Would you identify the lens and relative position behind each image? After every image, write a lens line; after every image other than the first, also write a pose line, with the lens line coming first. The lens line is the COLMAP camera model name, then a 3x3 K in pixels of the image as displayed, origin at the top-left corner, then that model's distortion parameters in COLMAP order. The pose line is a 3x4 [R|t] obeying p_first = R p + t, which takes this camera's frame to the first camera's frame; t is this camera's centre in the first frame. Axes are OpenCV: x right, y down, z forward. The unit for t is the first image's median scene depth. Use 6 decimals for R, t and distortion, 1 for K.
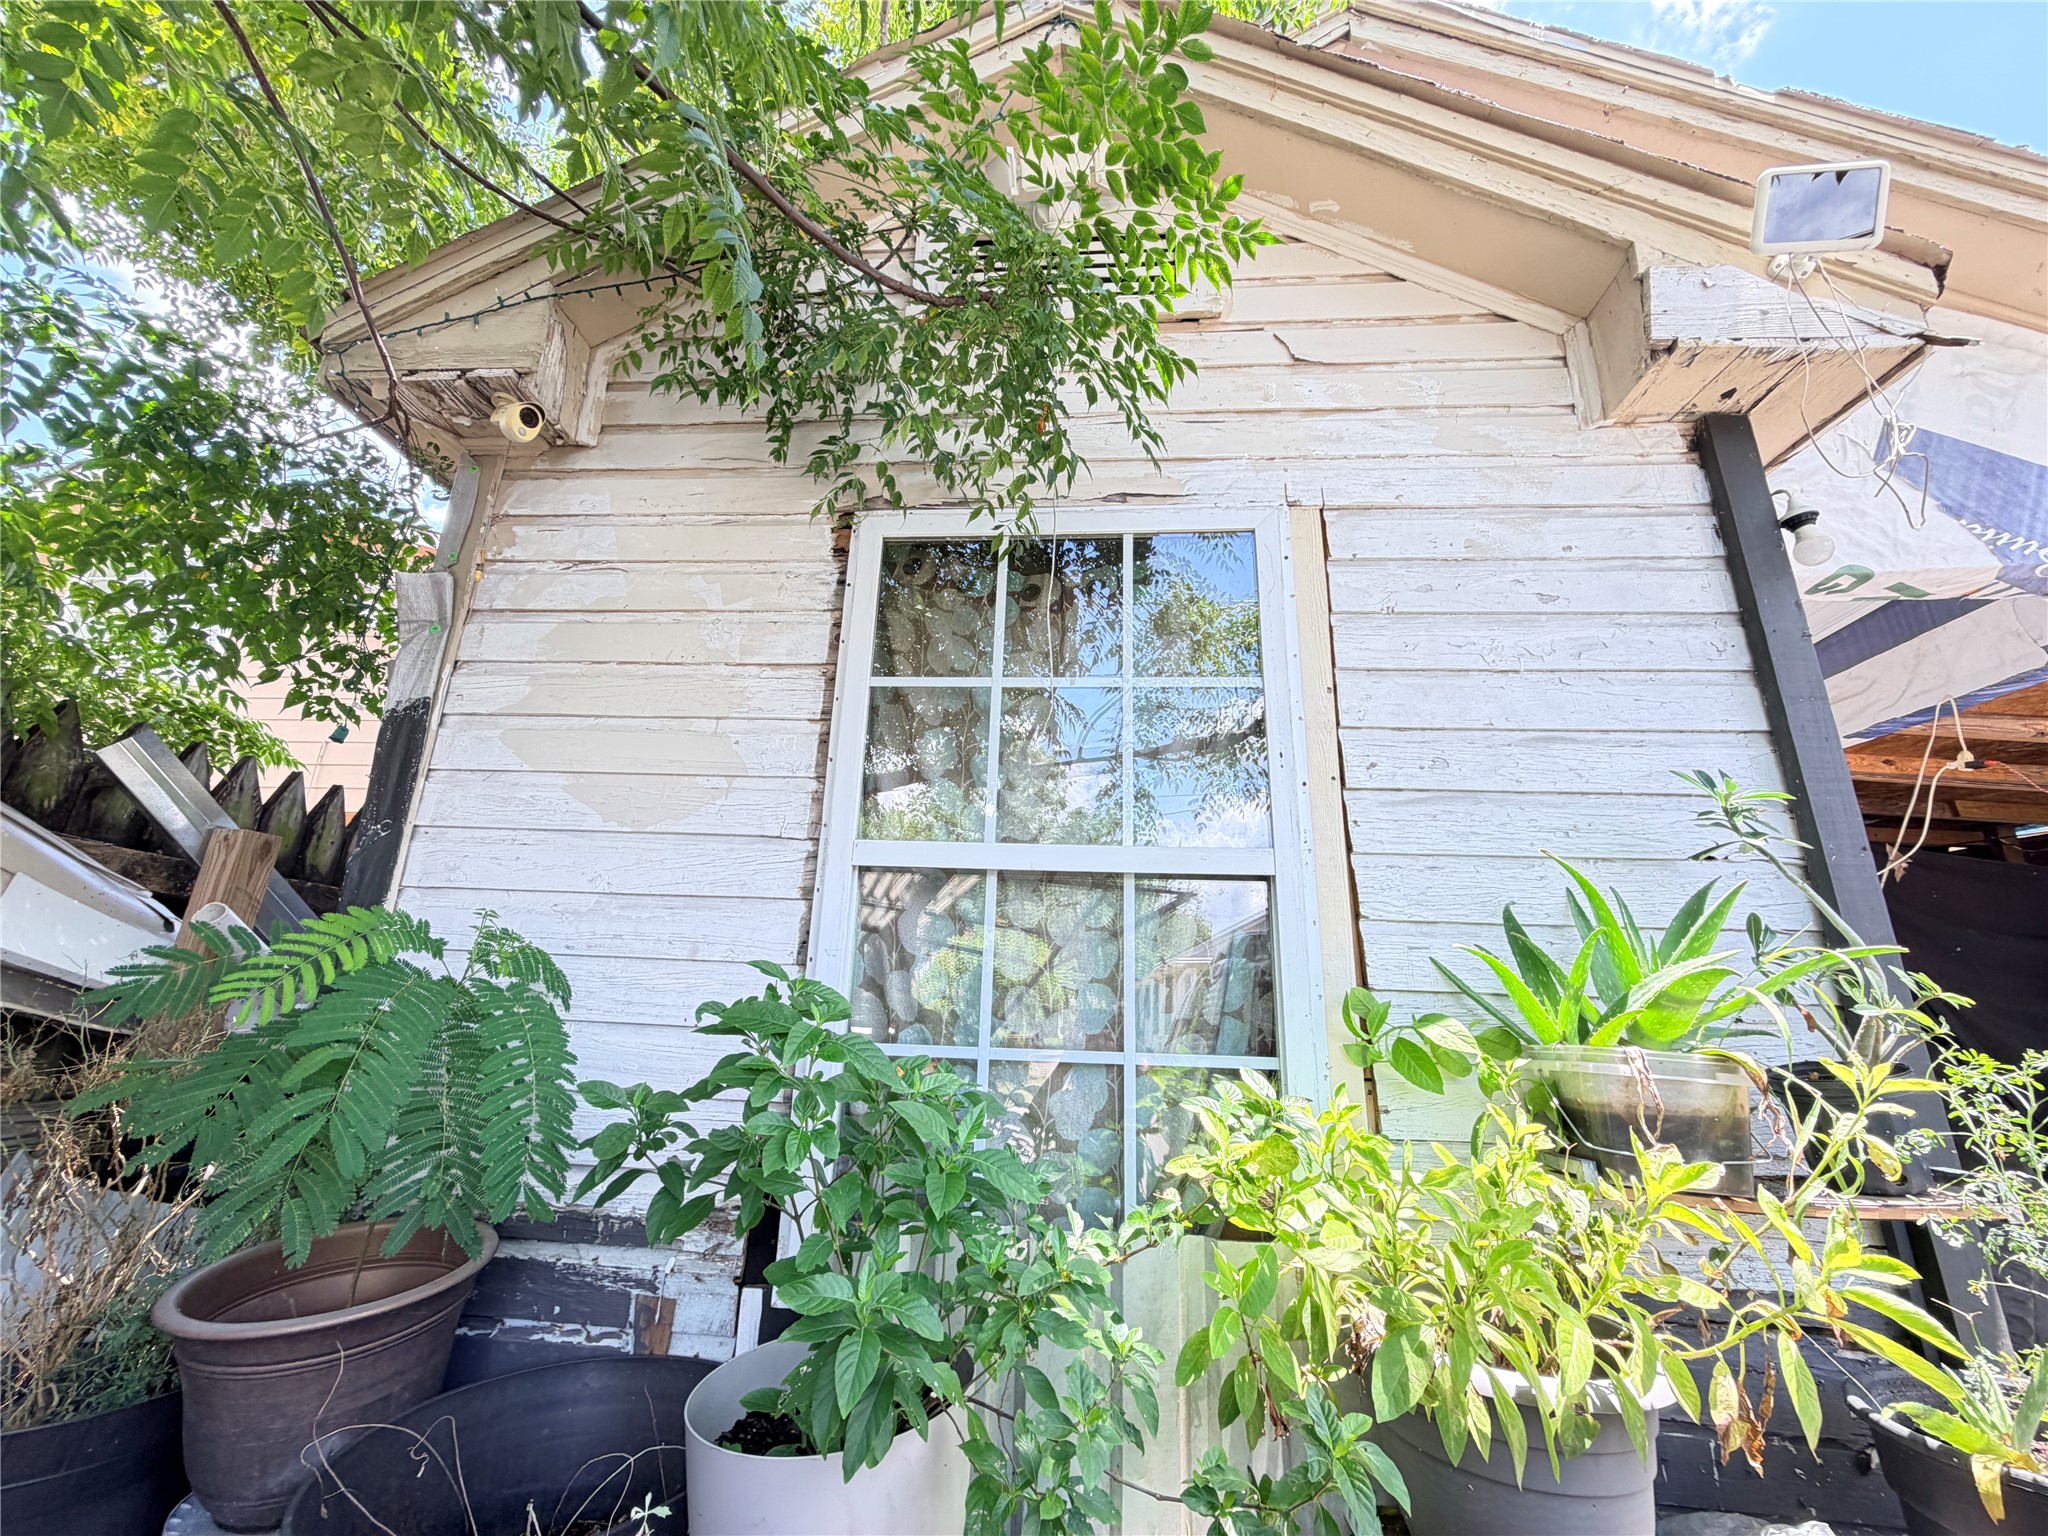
lens RADIAL K [[809.7, 0, 1024.0], [0, 809.7, 768.0], [0, 0, 1]] dist [-0.002234, -0.000295]
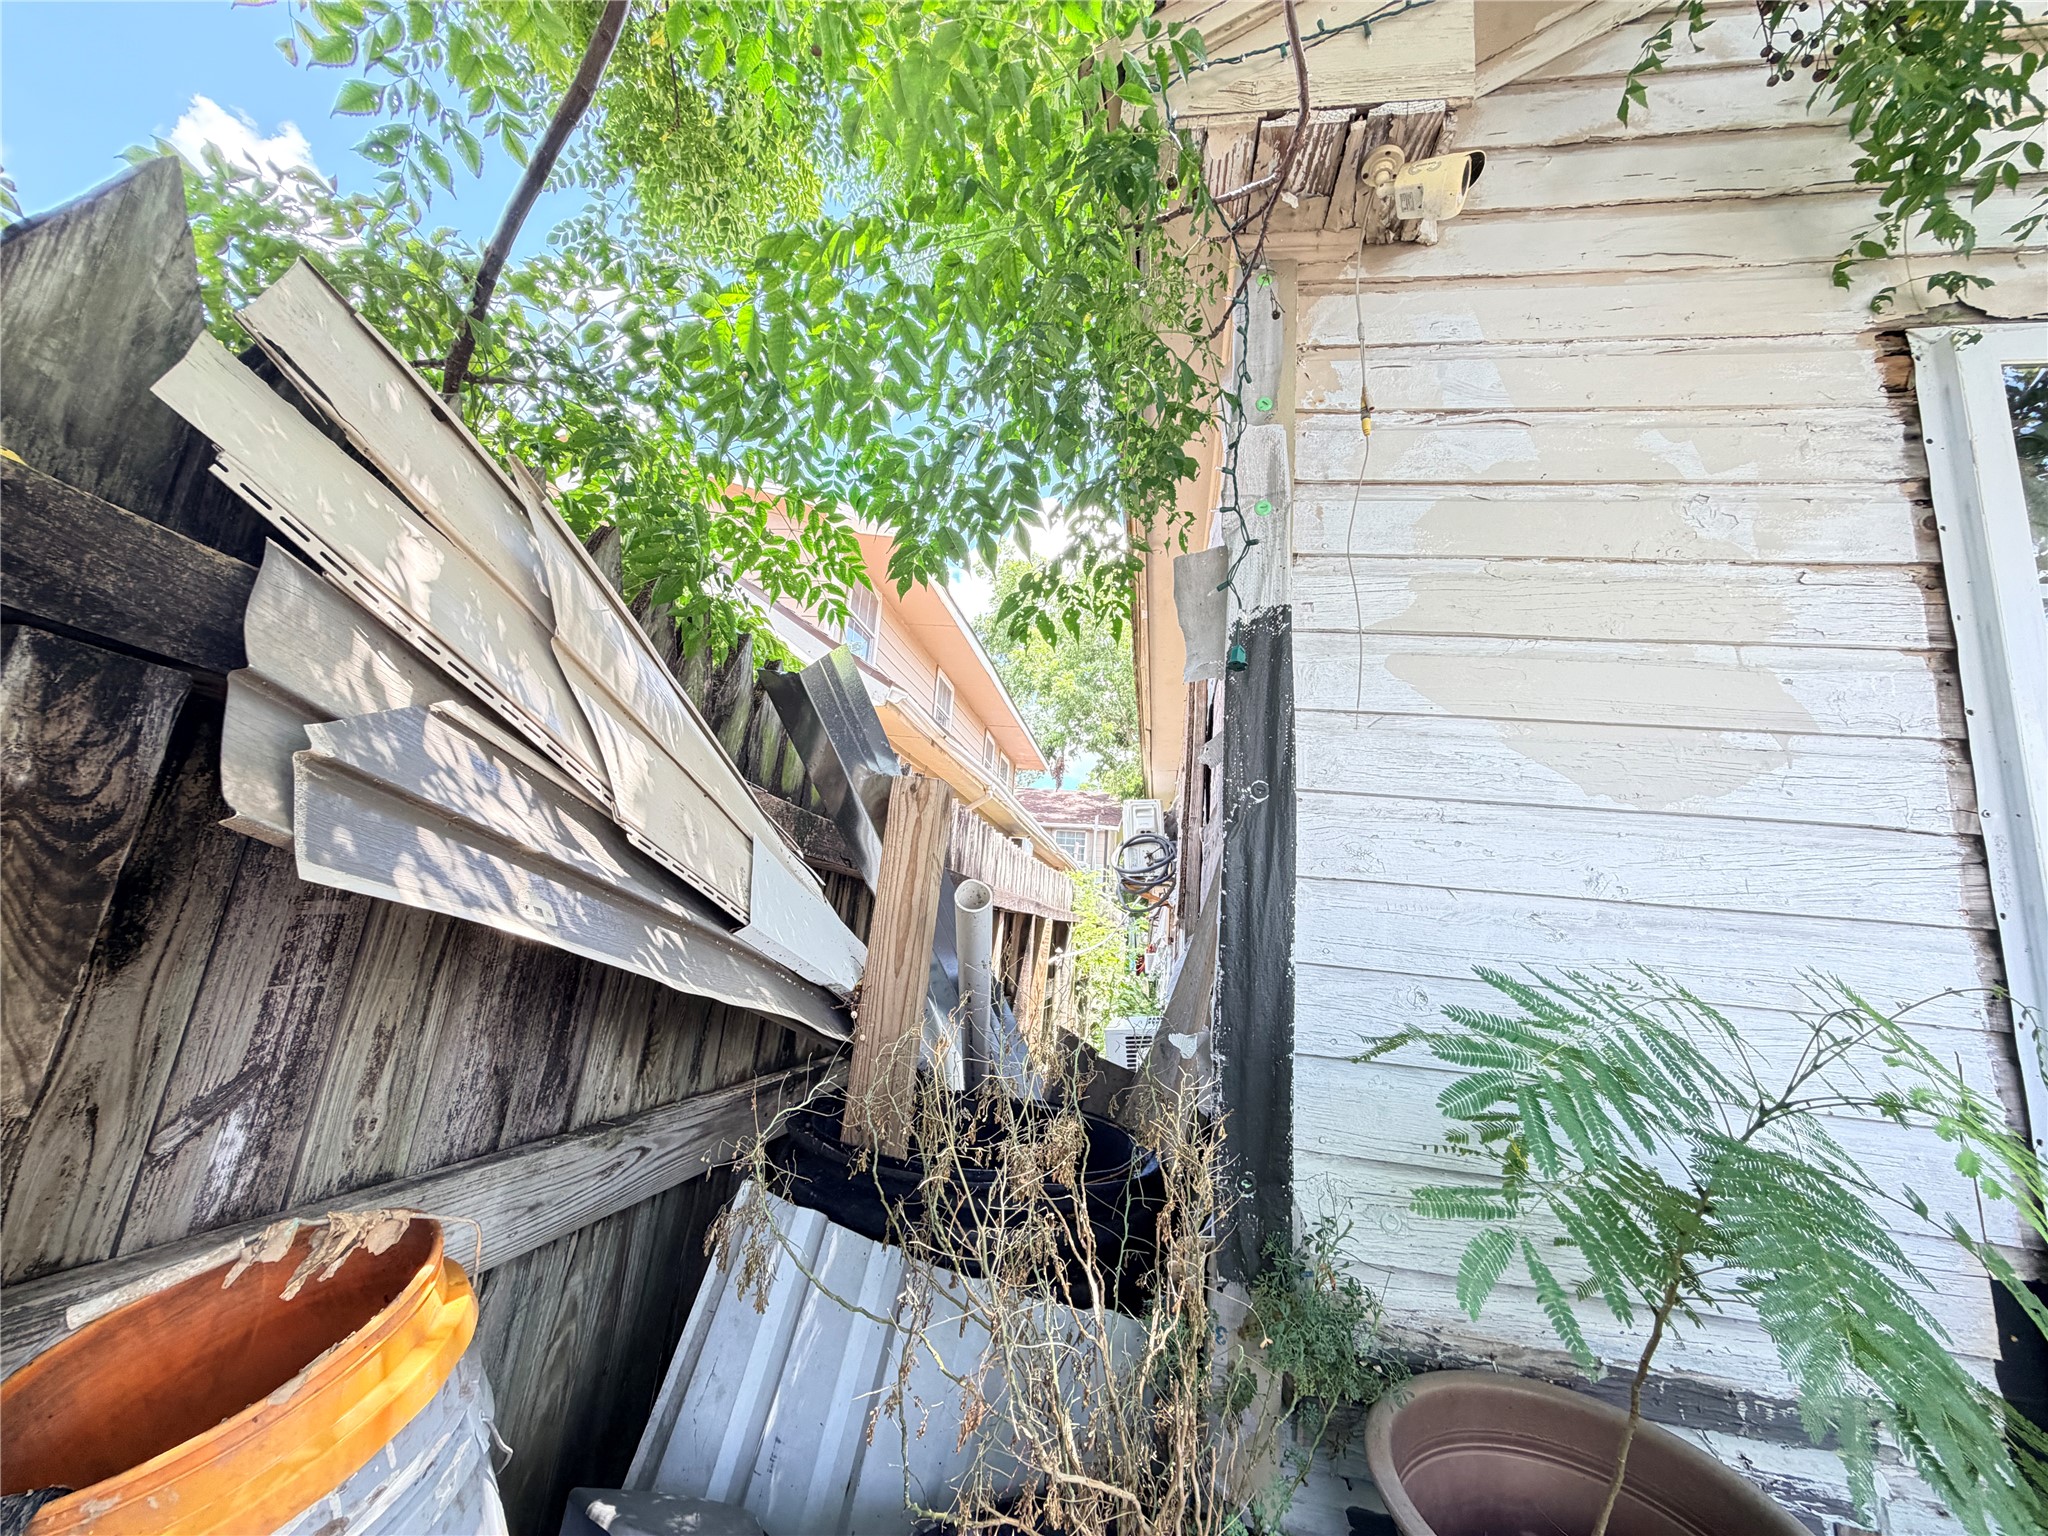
lens RADIAL K [[809.7, 0, 1024.0], [0, 809.7, 768.0], [0, 0, 1]] dist [-0.002234, -0.000295]
pose [[0.995008, 0.034576, -0.093614, -0.890456], [-0.026605, 0.996017, 0.085096, -0.000812], [0.096183, -0.082181, 0.991965, 0.271882]]
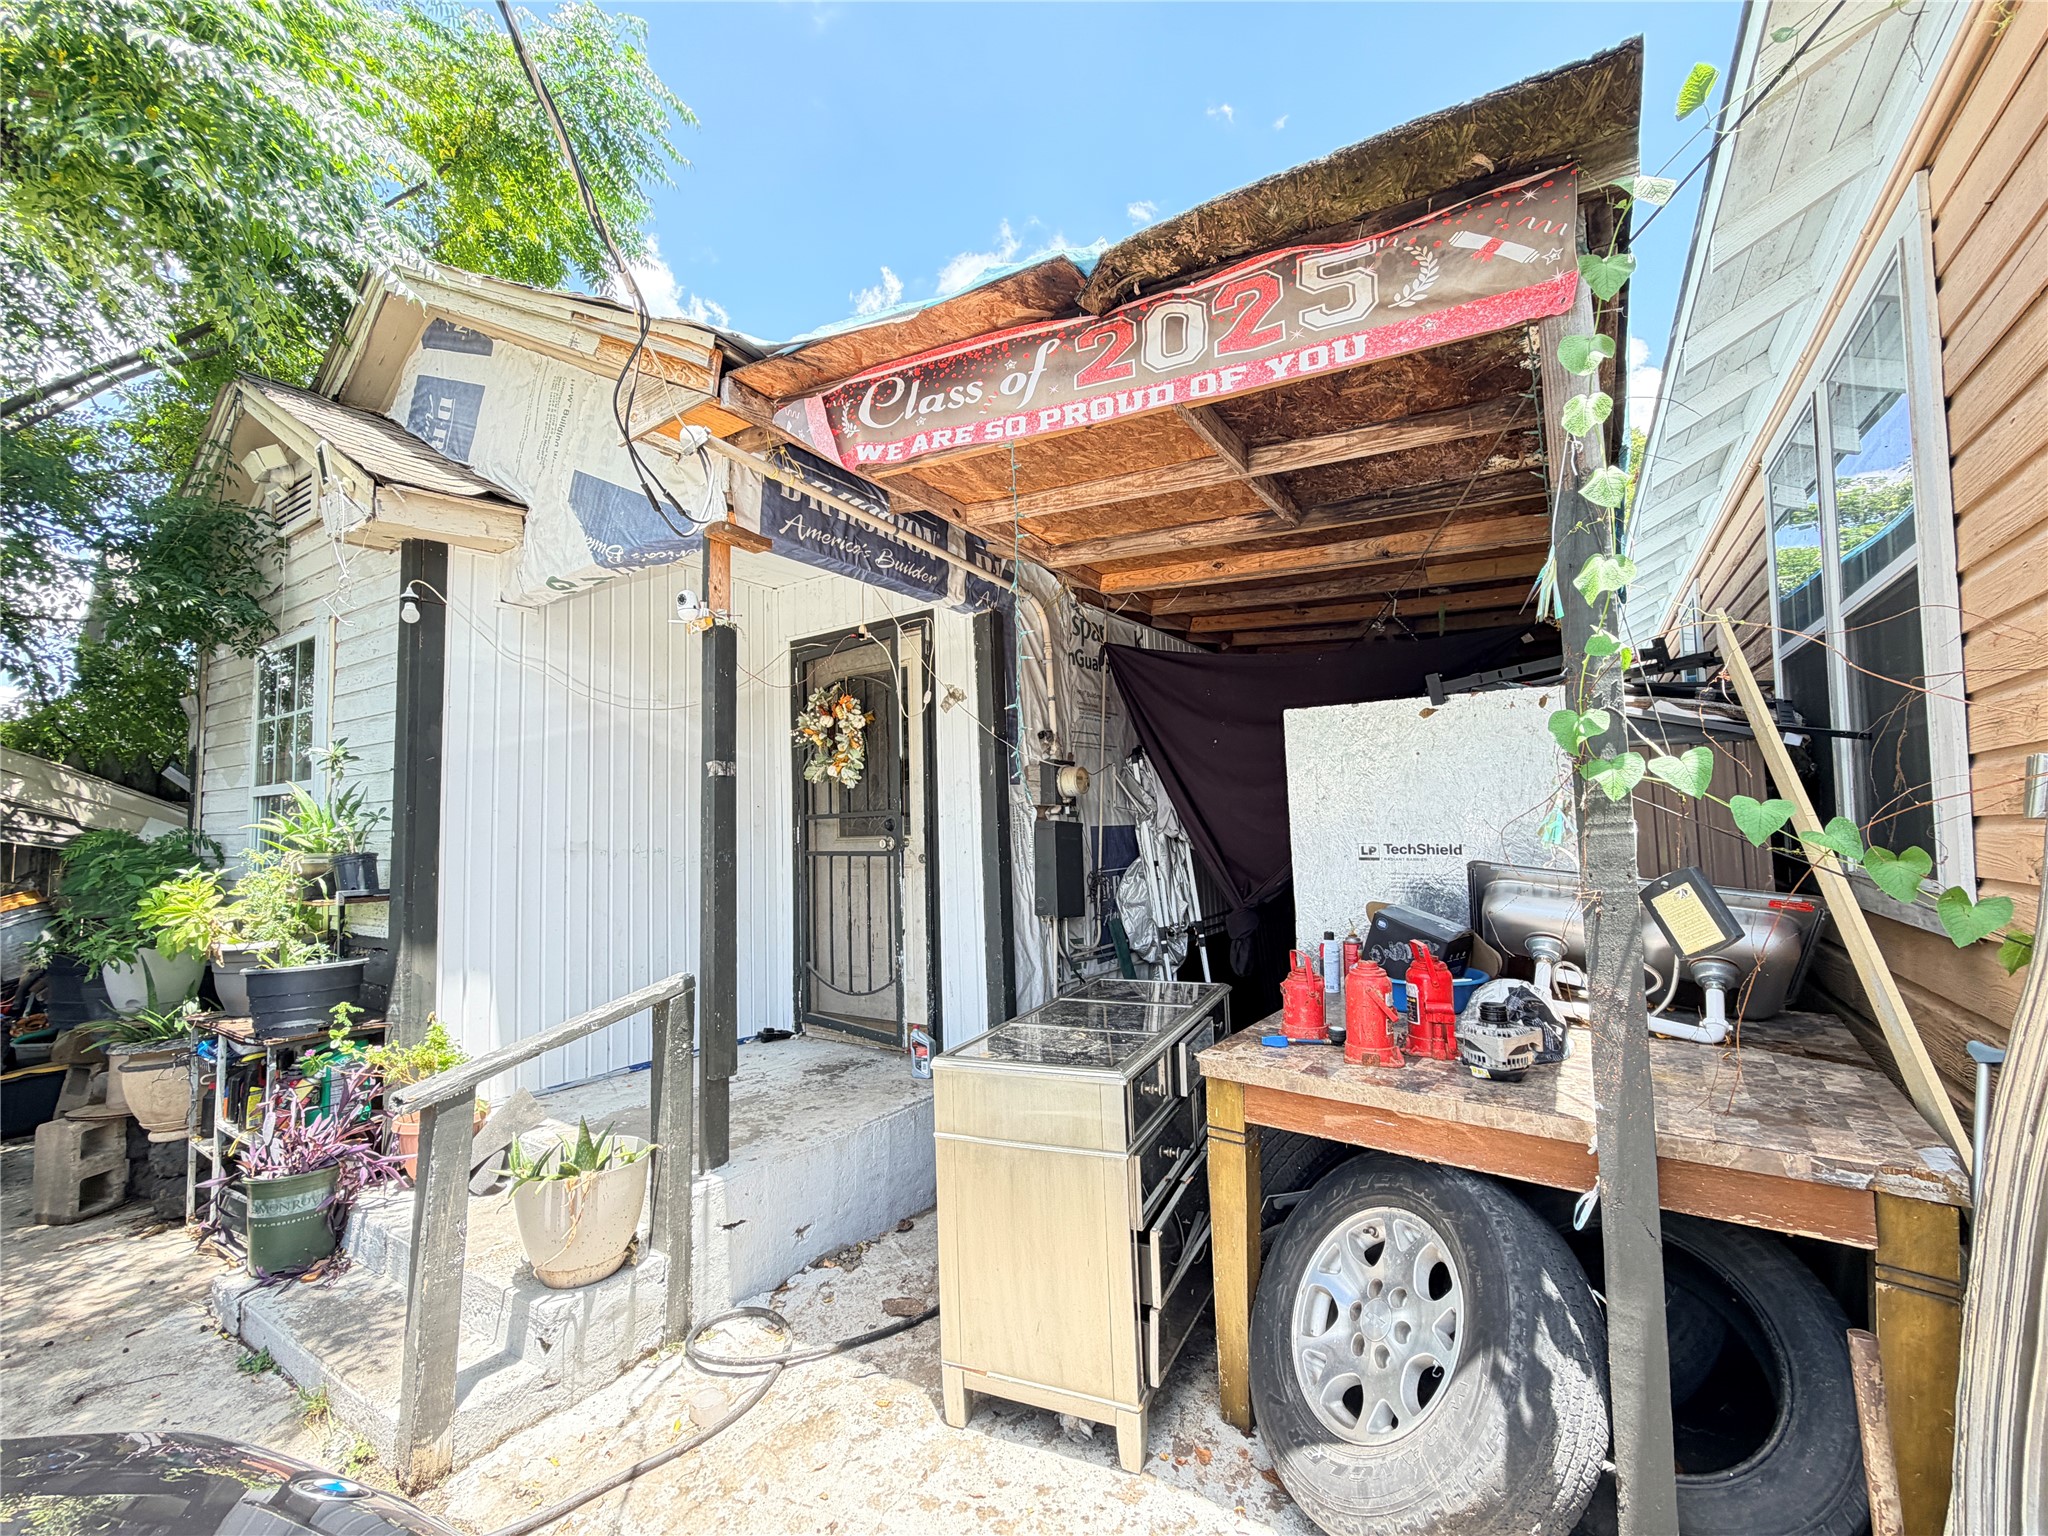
lens RADIAL K [[858.8, 0, 1019.6], [0, 858.8, 766.7], [0, 0, 1]] dist [-0.004510, 0.000353]
pose [[0.874352, -0.088817, -0.477096, 2.999693], [0.182474, 0.971135, 0.153623, 0.046207], [0.449680, -0.221378, 0.865320, -0.239452]]
